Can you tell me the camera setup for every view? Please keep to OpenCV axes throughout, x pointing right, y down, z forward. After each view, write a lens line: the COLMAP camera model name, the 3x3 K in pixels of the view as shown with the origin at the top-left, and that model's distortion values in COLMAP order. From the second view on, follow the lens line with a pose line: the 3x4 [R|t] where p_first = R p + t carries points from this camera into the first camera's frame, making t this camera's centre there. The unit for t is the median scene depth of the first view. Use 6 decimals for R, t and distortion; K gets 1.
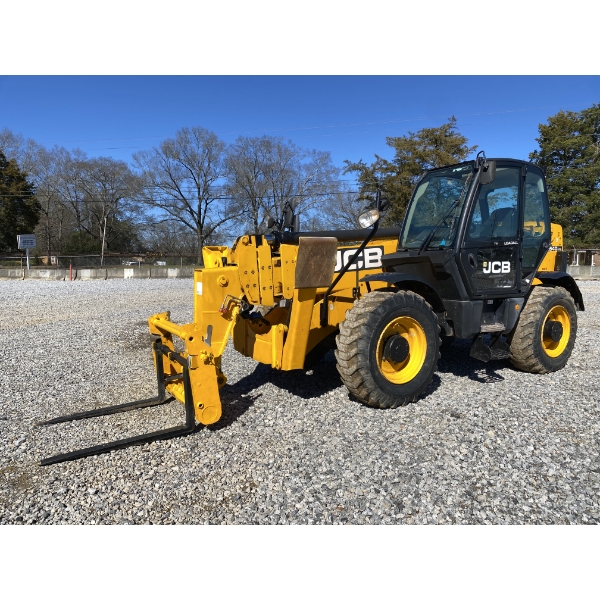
lens RADIAL K [[453.7, 0, 300.0], [0, 453.7, 300.0], [0, 0, 1]] dist [0.022723, -0.018880]
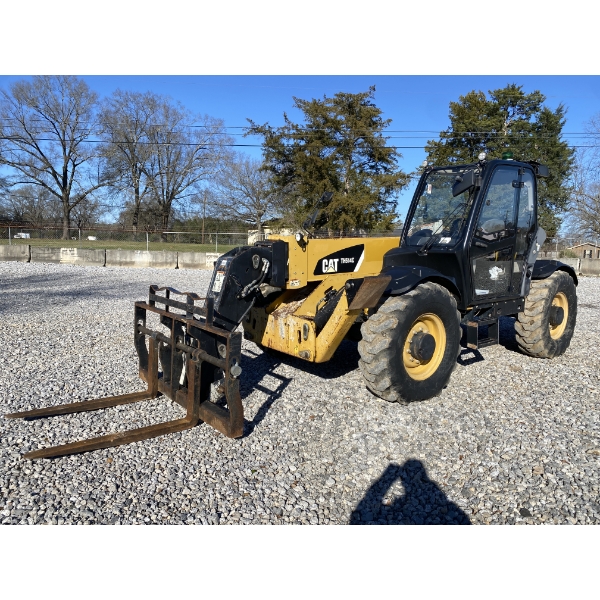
lens RADIAL K [[456.3, 0, 299.3], [0, 456.3, 290.7], [0, 0, 1]] dist [0.012639, -0.005388]
pose [[0.971227, 0.006006, 0.238080, -0.003544], [-0.012193, 0.999625, 0.024525, -0.008128], [-0.237844, -0.026723, 0.970936, 0.082227]]
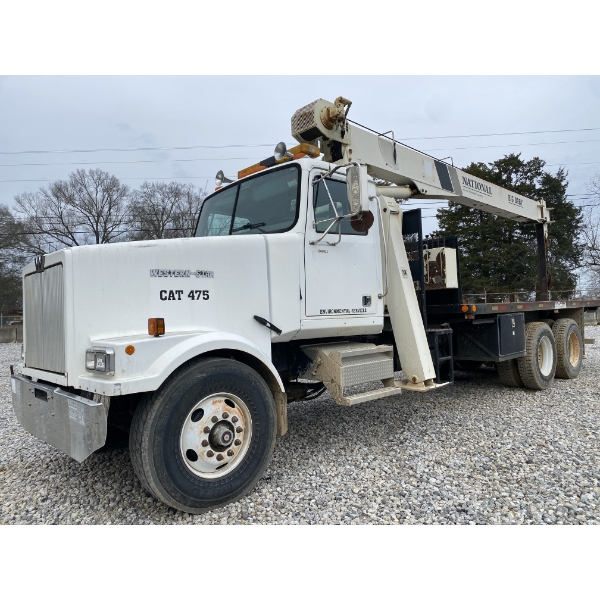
lens RADIAL K [[453.7, 0, 300.0], [0, 453.7, 300.0], [0, 0, 1]] dist [0.022723, -0.018880]
pose [[0.980109, -0.018991, 0.197550, -0.011292], [0.041766, 0.992856, -0.111772, -0.004658], [-0.194016, 0.117799, 0.973900, 0.068231]]
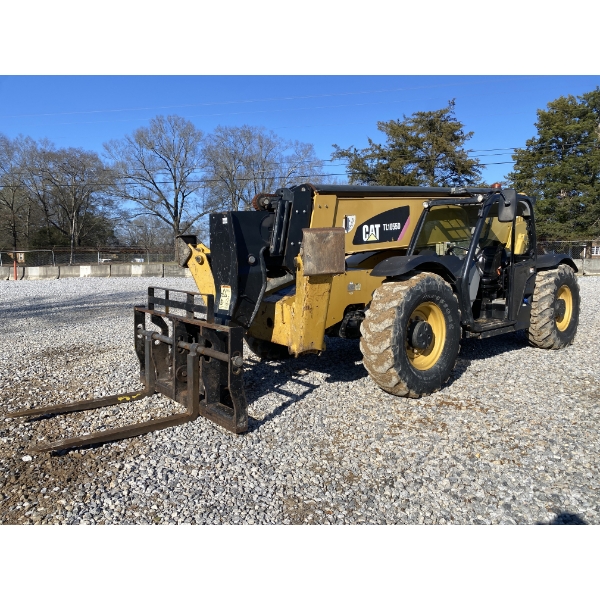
lens RADIAL K [[455.1, 0, 300.0], [0, 455.1, 300.0], [0, 0, 1]] dist [-0.000044, 0.006643]
pose [[0.999154, -0.009332, 0.040056, -0.004065], [0.009012, 0.999926, 0.008165, -0.002690], [-0.040129, -0.007797, 0.999164, 0.045191]]
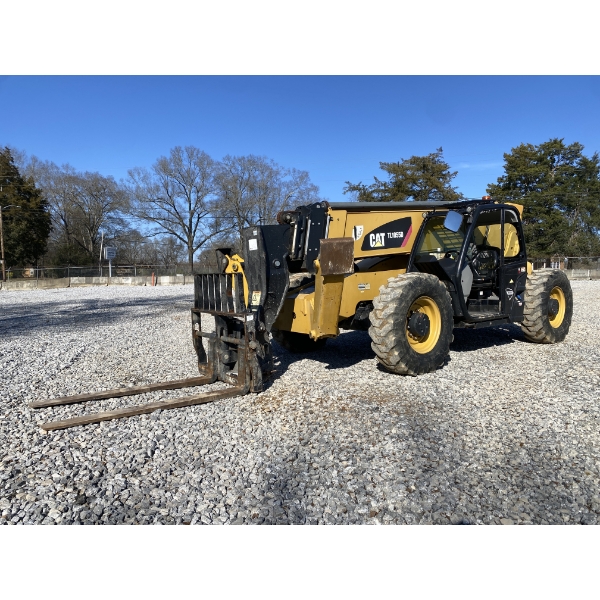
lens RADIAL K [[447.6, 0, 300.0], [0, 447.6, 300.0], [0, 0, 1]] dist [0.008147, -0.009731]
pose [[0.994795, -0.013363, 0.101012, -0.078922], [0.015804, 0.999601, -0.023397, 0.008633], [-0.100660, 0.024872, 0.994610, -0.060182]]
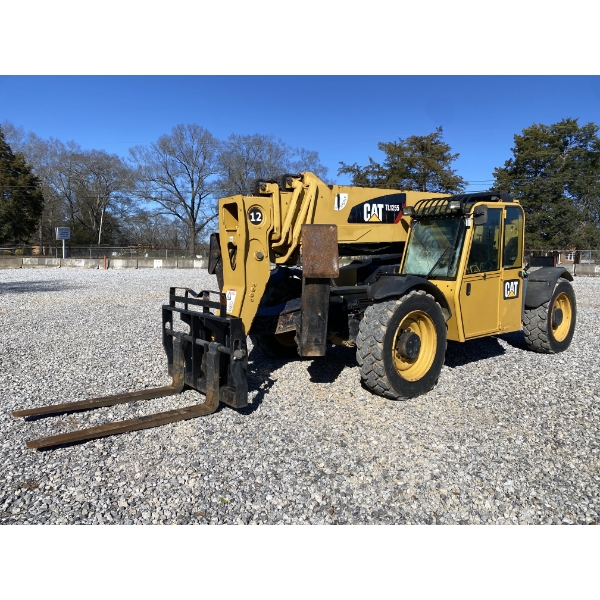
lens RADIAL K [[447.6, 0, 300.0], [0, 447.6, 300.0], [0, 0, 1]] dist [0.008147, -0.009731]
pose [[0.998690, 0.012815, 0.049540, -0.025824], [-0.013514, 0.999814, 0.013796, 0.003543], [-0.049354, -0.014447, 0.998677, -0.038834]]
